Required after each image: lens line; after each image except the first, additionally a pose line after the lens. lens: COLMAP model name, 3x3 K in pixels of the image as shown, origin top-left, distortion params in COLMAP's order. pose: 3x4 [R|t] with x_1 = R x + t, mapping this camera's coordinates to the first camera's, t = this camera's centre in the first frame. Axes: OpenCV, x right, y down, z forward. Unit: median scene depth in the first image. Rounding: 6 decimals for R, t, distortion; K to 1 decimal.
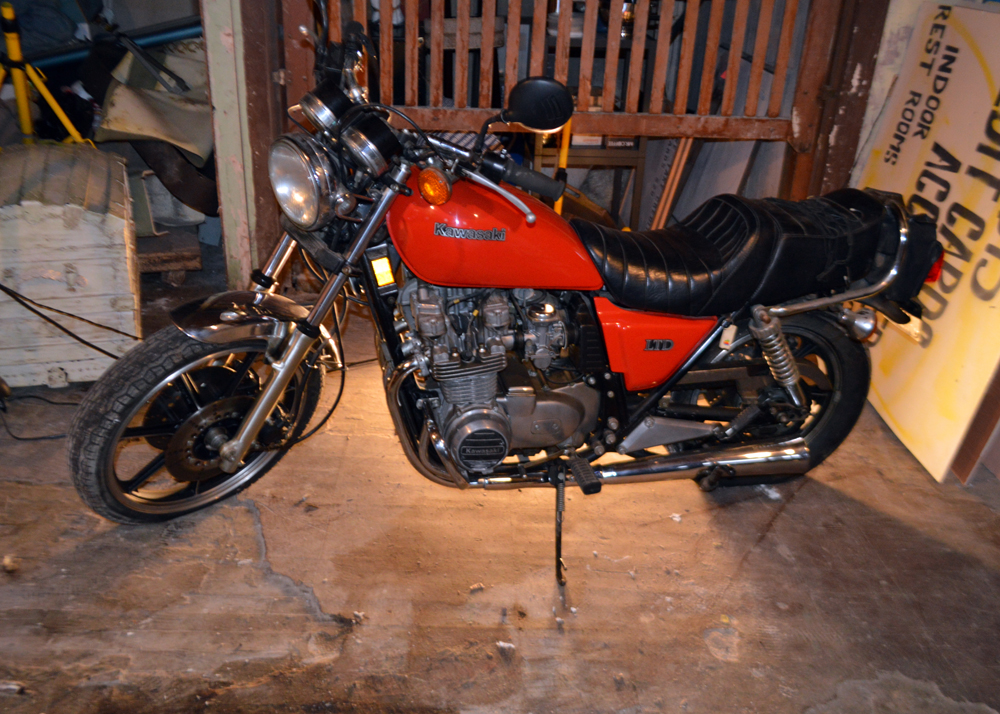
lens RADIAL K [[921.5, 0, 500.0], [0, 921.5, 357.0], [0, 0, 1]] dist [-0.008151, -0.007809]
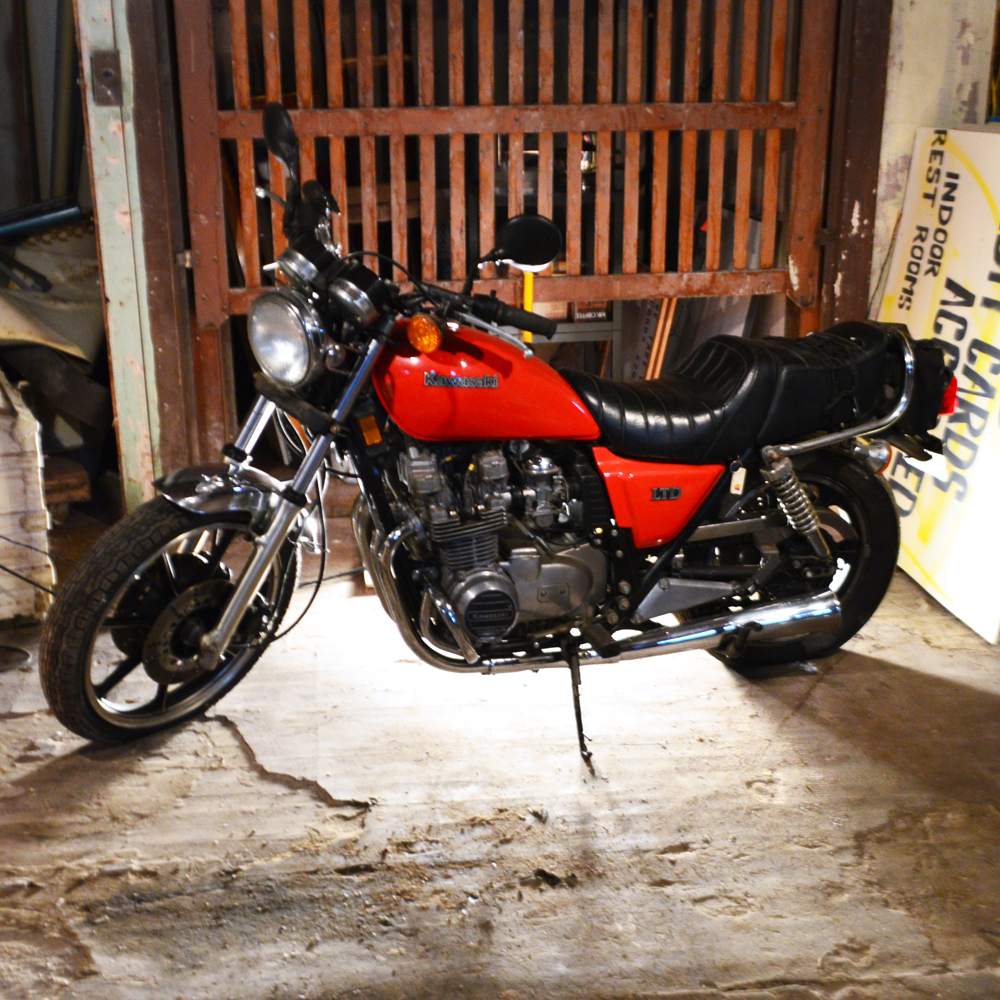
lens RADIAL K [[1372.3, 0, 500.0], [0, 1372.3, 500.0], [0, 0, 1]] dist [-0.005897, 0.028330]
pose [[0.994538, -0.077326, 0.070103, -0.073146], [0.085908, 0.987908, -0.129065, 0.125810], [-0.059275, 0.134383, 0.989155, -0.286838]]
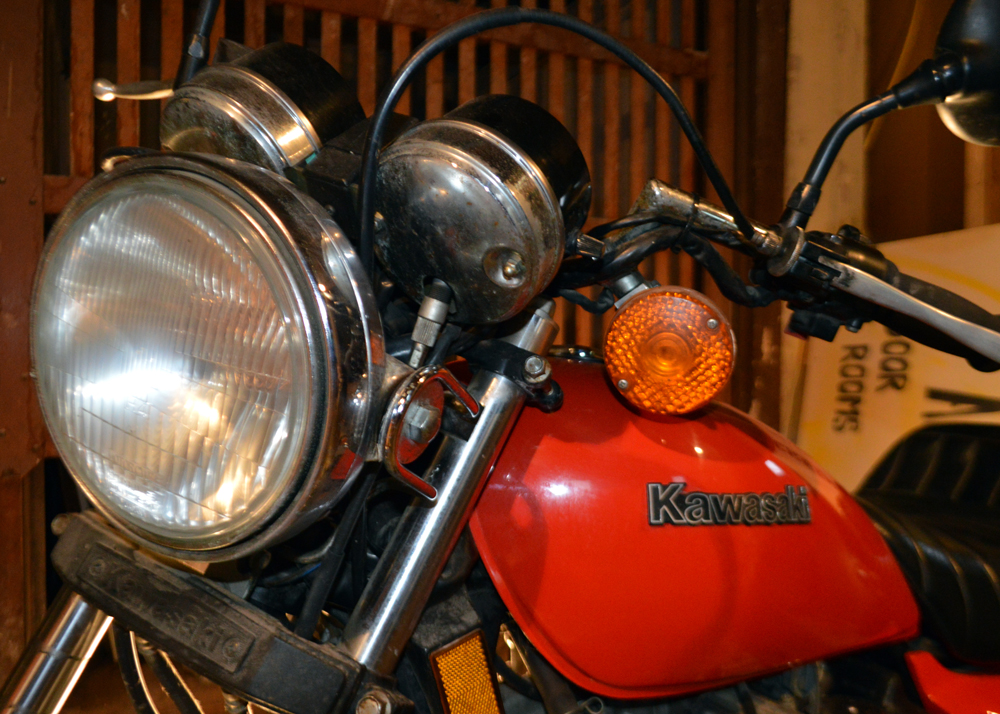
lens RADIAL K [[841.2, 0, 500.0], [0, 841.2, 357.0], [0, 0, 1]] dist [0.000597, -0.002608]
pose [[0.932135, -0.049906, 0.358655, -0.151217], [0.193282, 0.906134, -0.376250, -0.063158], [-0.306212, 0.420037, 0.854285, 0.541093]]
